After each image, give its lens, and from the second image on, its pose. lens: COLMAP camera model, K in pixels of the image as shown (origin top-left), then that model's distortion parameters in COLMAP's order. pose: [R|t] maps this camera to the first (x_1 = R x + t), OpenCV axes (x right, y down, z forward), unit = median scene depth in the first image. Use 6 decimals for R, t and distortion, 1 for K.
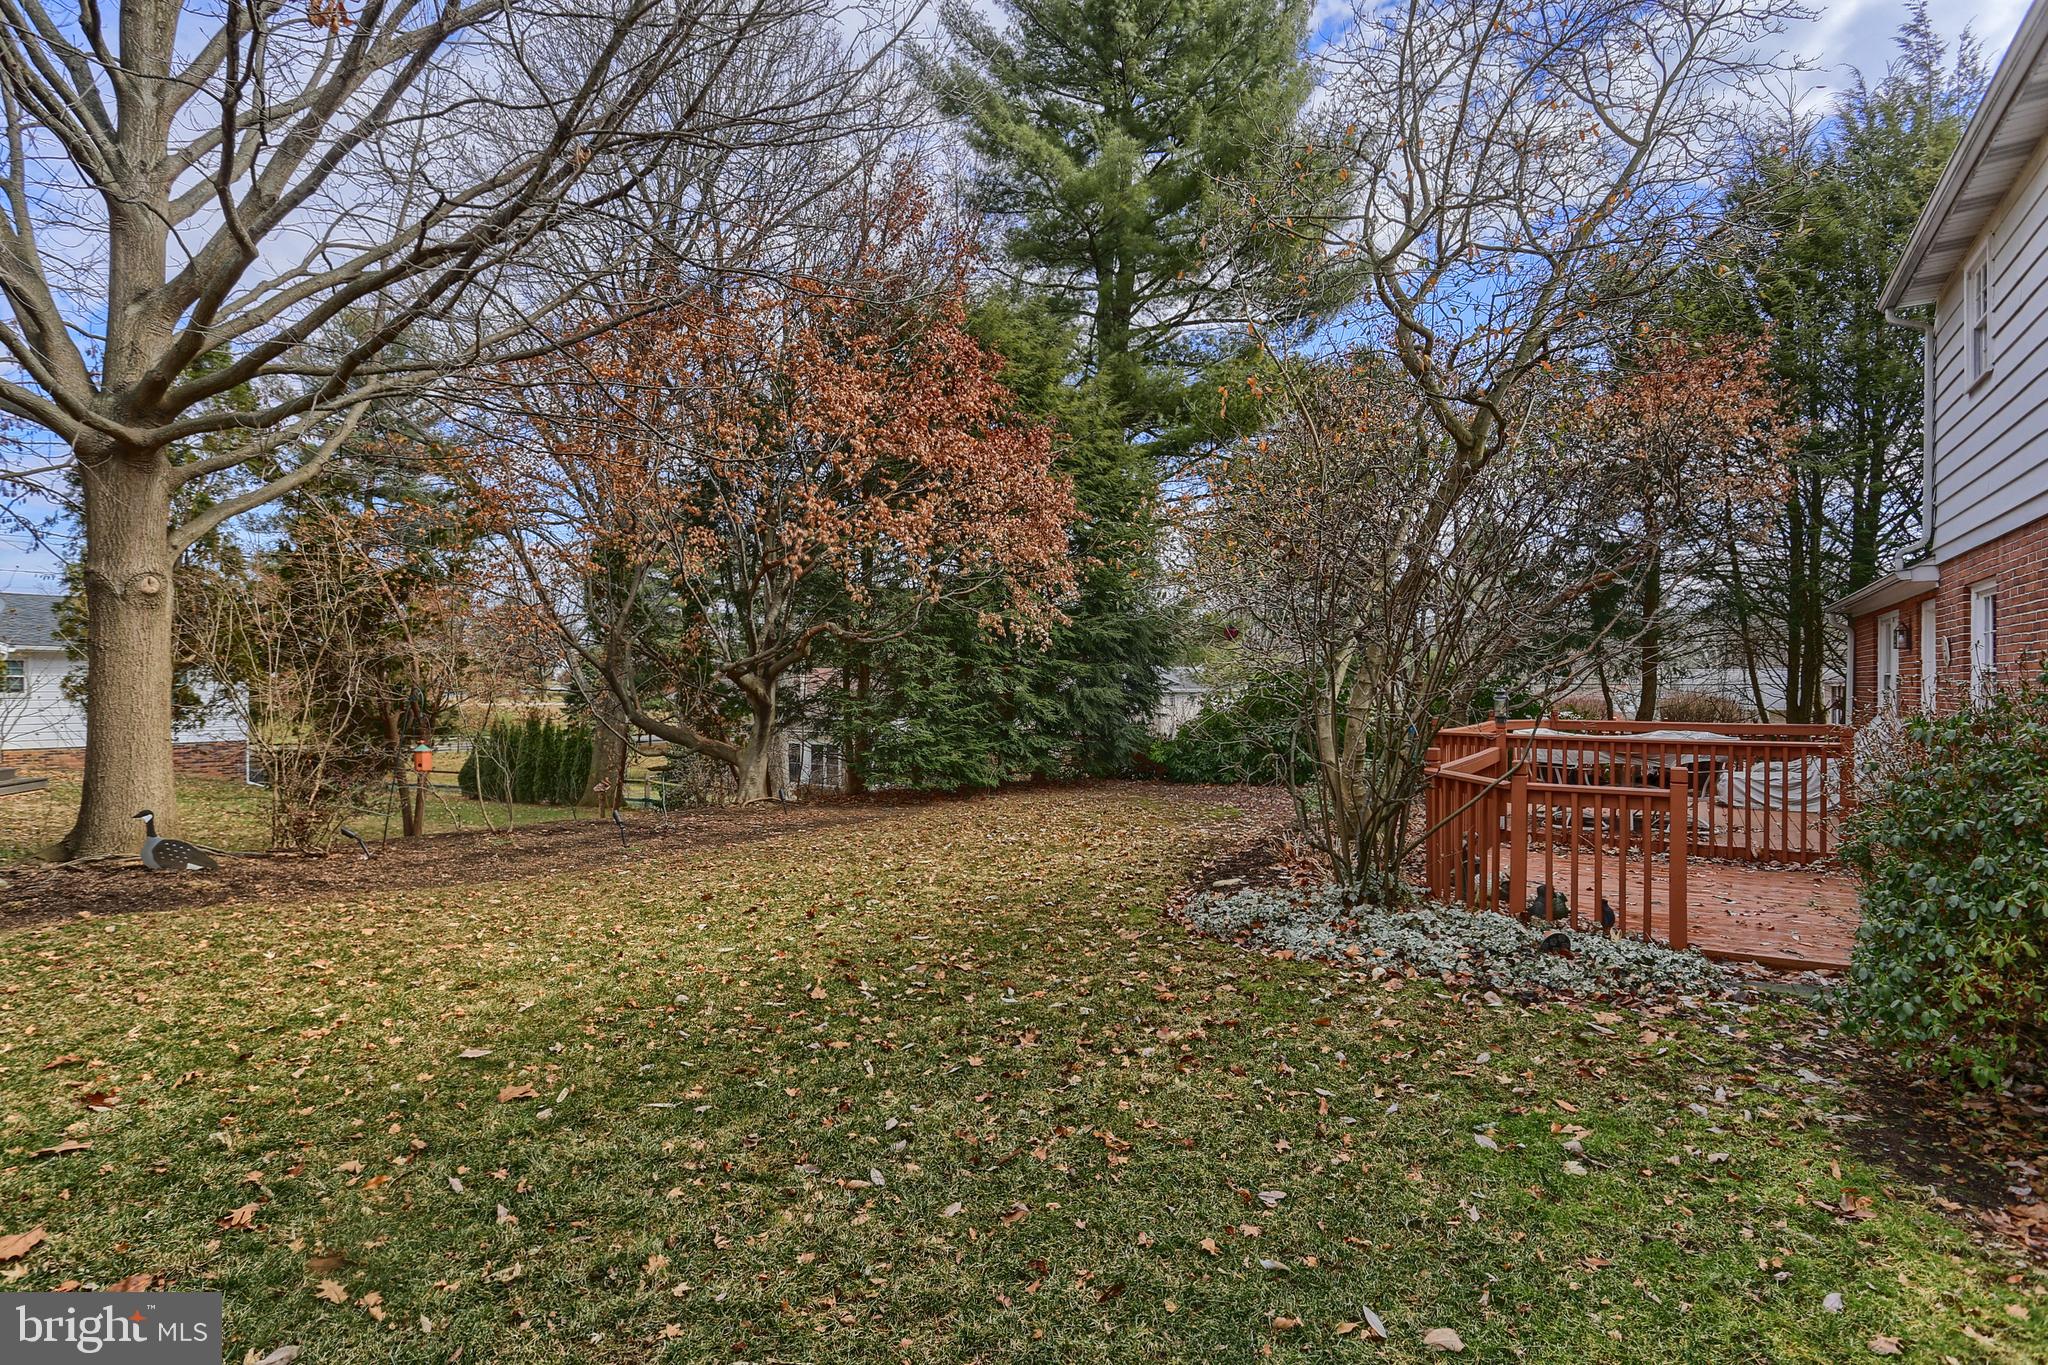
lens RADIAL K [[1100.6, 0, 993.3], [0, 1100.6, 684.1], [0, 0, 1]] dist [-0.064503, 0.033607]
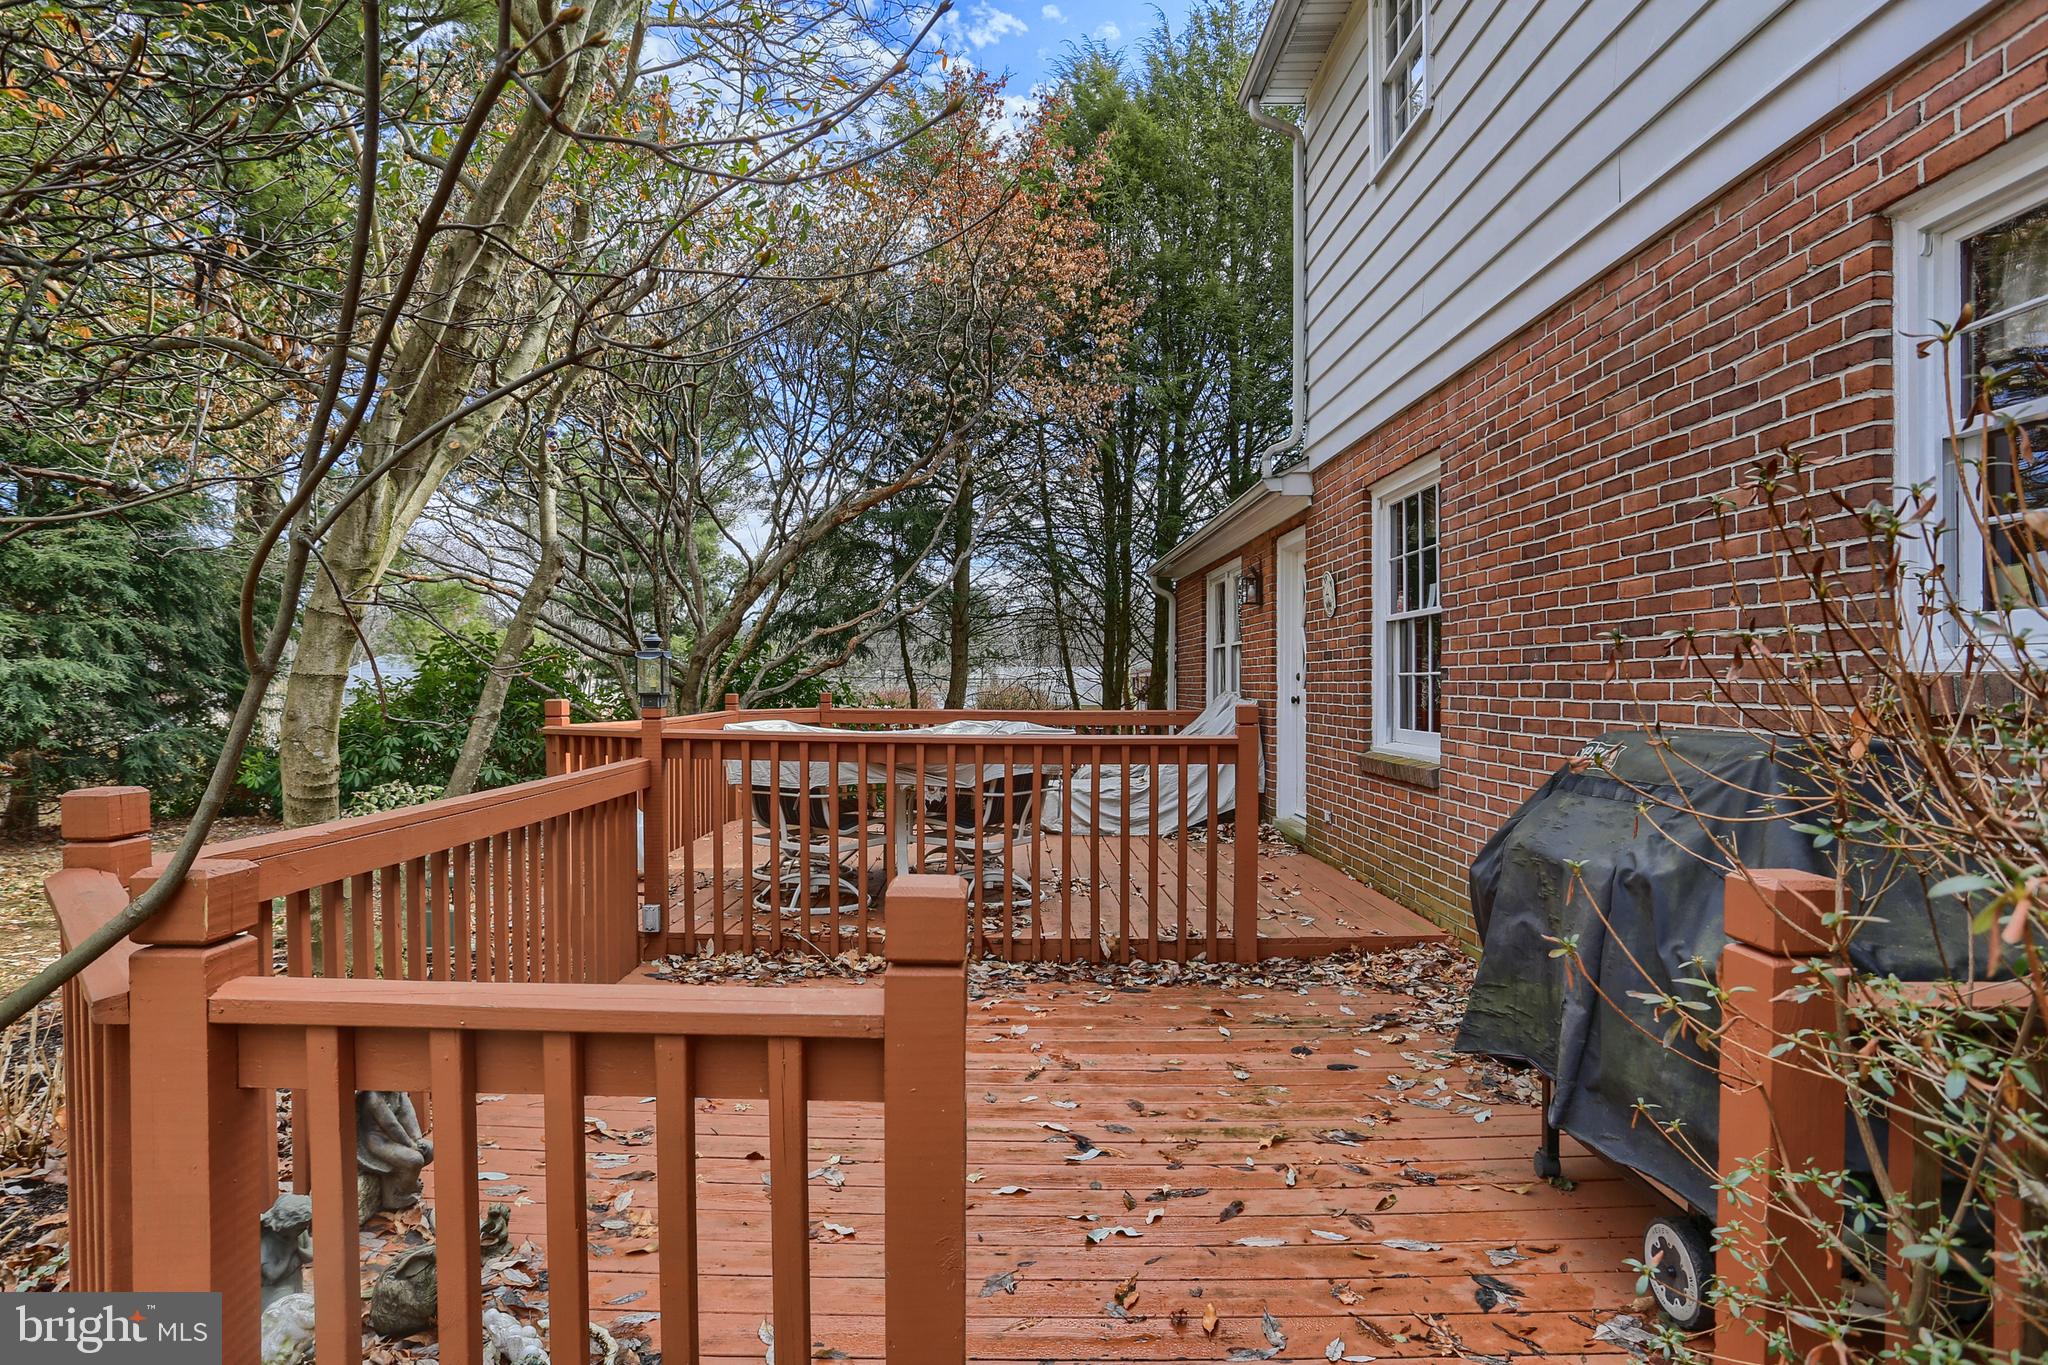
lens RADIAL K [[1100.6, 0, 993.3], [0, 1100.6, 684.1], [0, 0, 1]] dist [-0.064503, 0.033607]
pose [[0.846385, 0.002224, 0.532567, 0.341144], [-0.000918, 0.999996, -0.002717, 0.027117], [-0.532571, 0.001811, 0.846384, 0.520735]]
